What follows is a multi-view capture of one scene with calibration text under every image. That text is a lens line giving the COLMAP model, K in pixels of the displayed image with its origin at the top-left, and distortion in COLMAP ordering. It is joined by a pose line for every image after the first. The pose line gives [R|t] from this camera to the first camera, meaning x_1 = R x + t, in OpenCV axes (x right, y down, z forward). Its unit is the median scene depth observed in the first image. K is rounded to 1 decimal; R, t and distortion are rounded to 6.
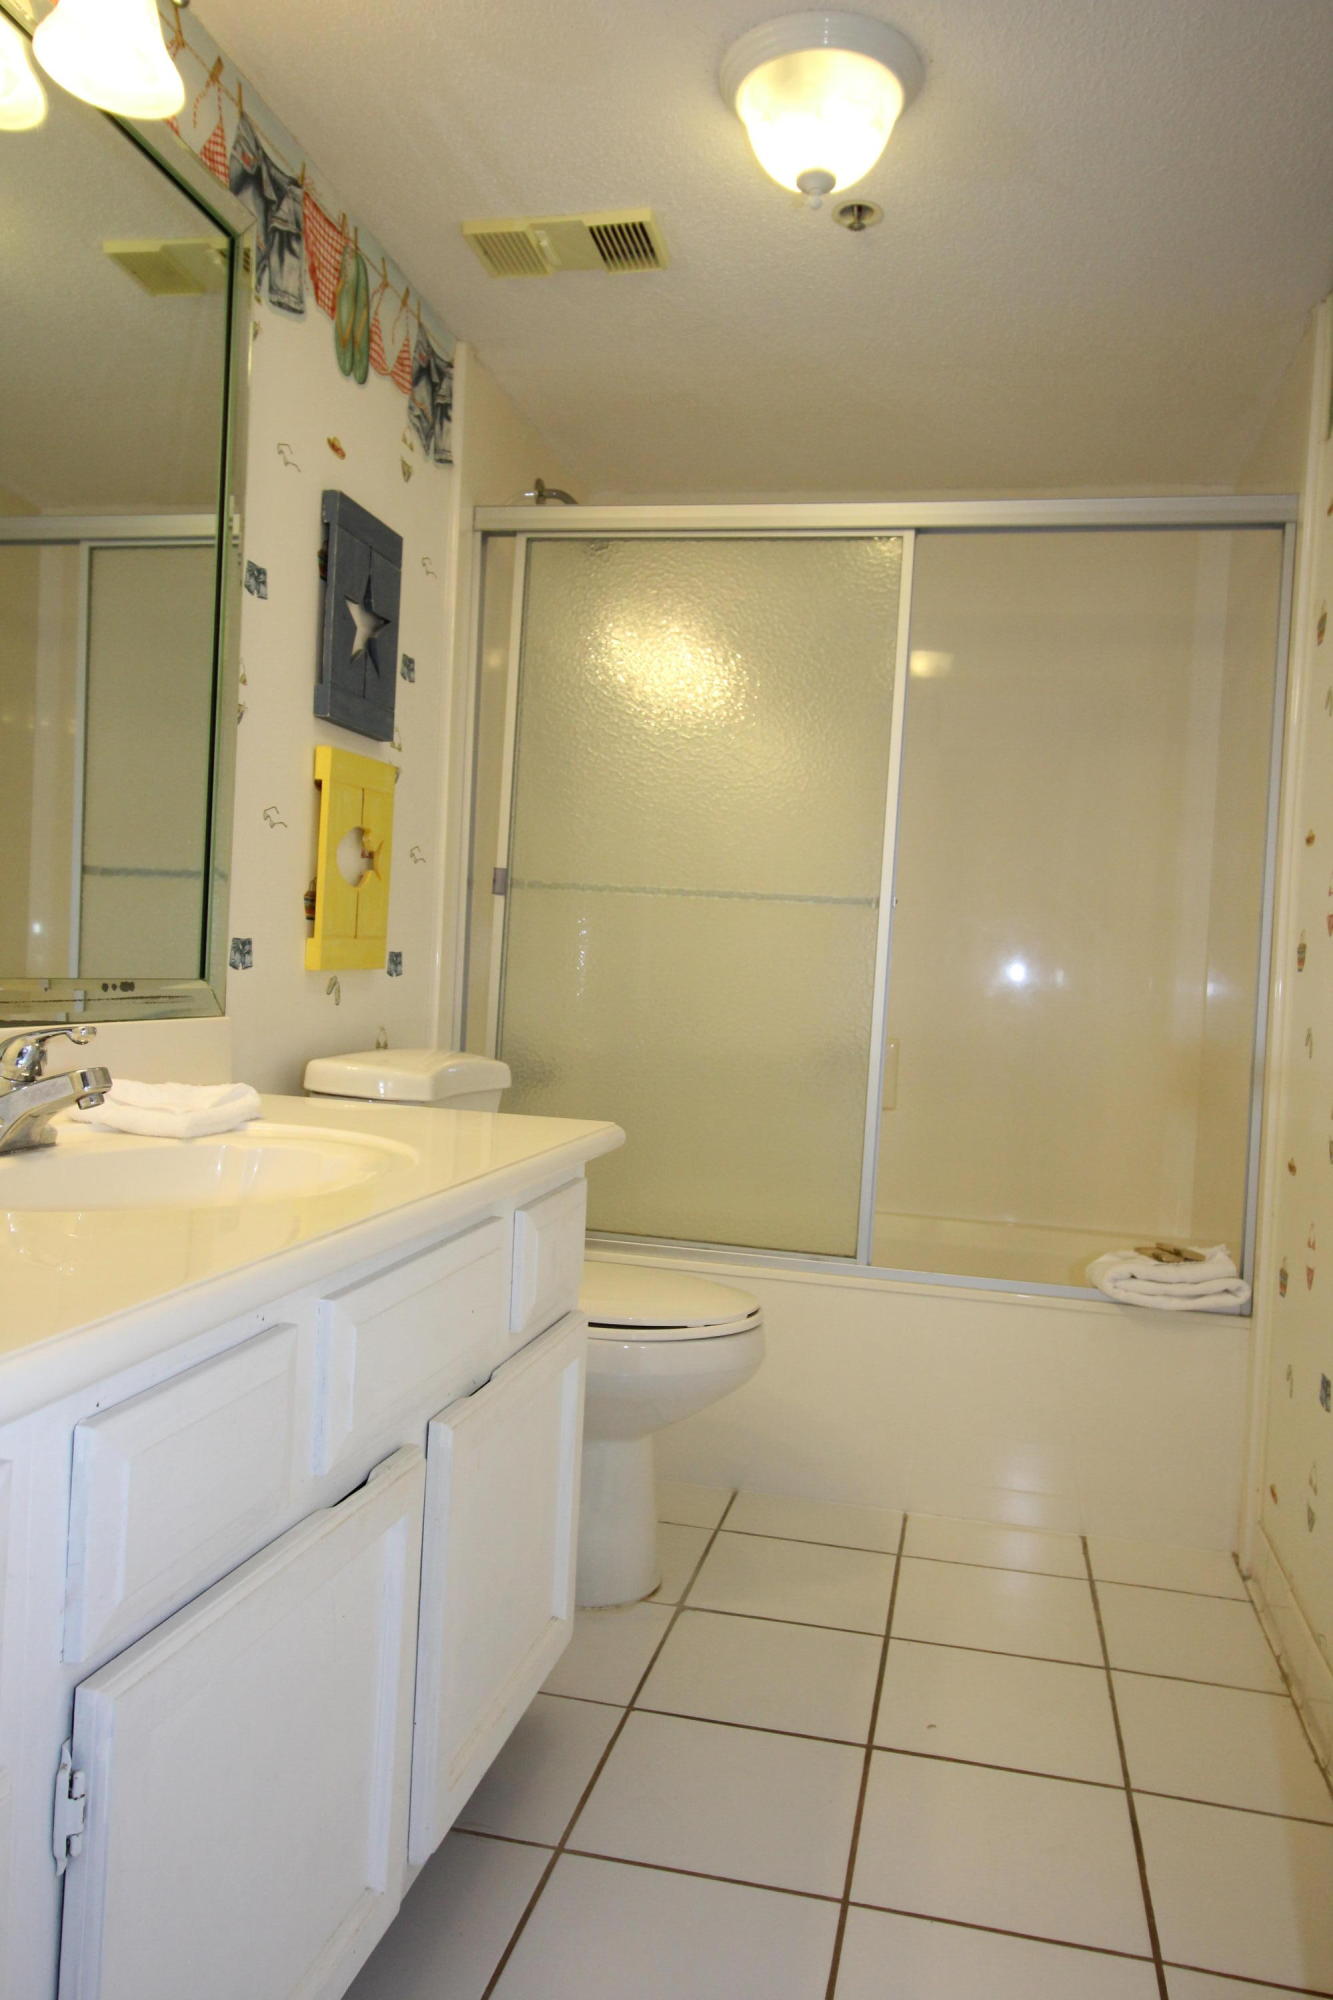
lens RADIAL K [[1421.6, 0, 668.0], [0, 1421.6, 1006.6], [0, 0, 1]] dist [0.004442, -0.002754]
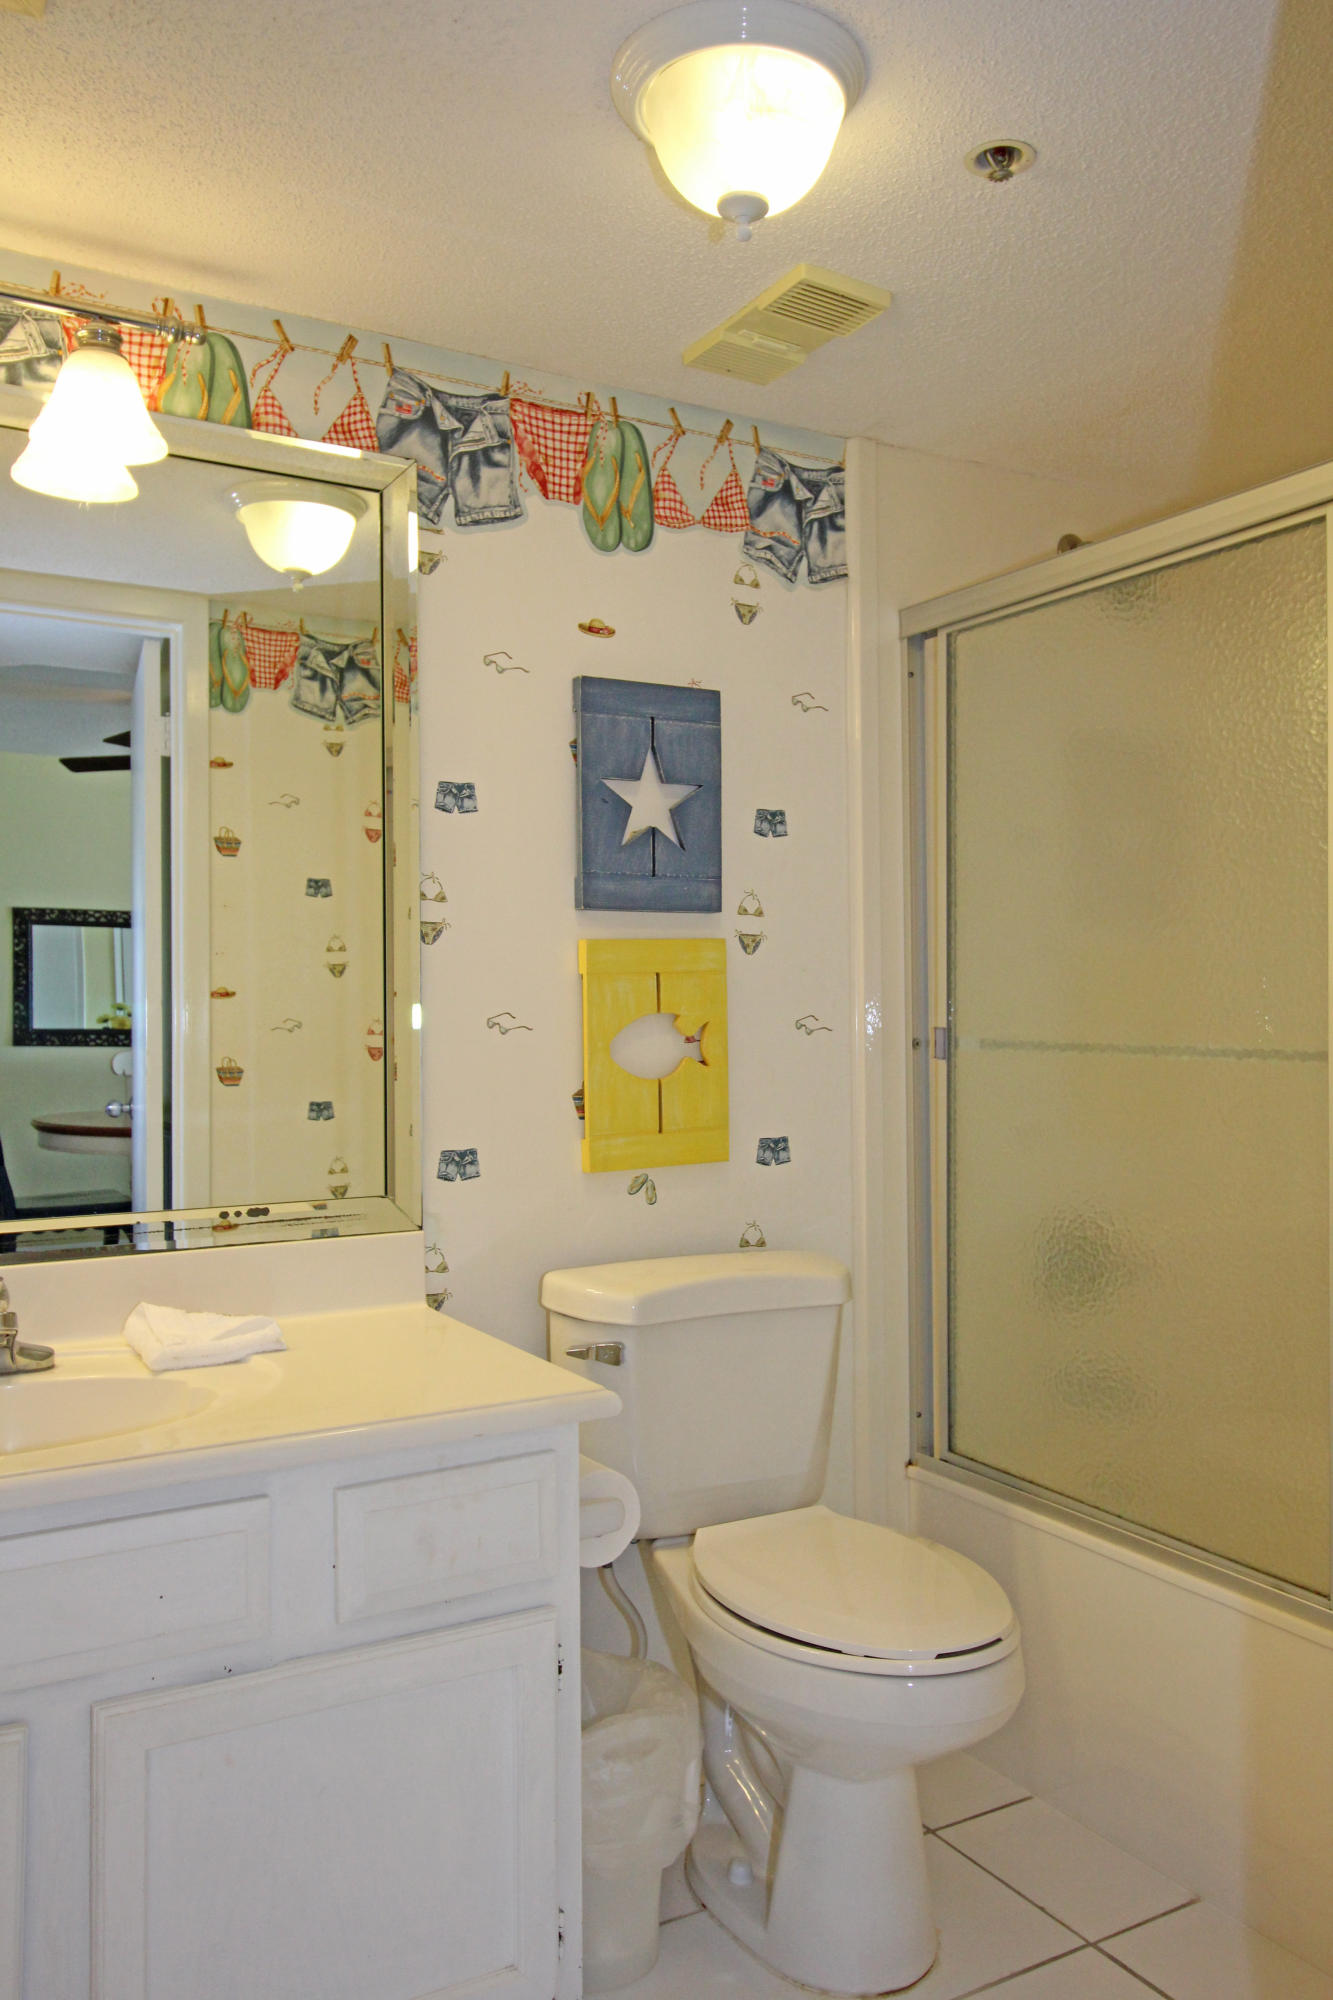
lens RADIAL K [[1581.2, 0, 669.6], [0, 1581.2, 1003.4], [0, 0, 1]] dist [0.004122, 0.001253]
pose [[0.687264, -0.065277, -0.723469, 0.575358], [0.024299, 0.997463, -0.066915, -0.067769], [0.726001, 0.028409, 0.687107, 0.313261]]
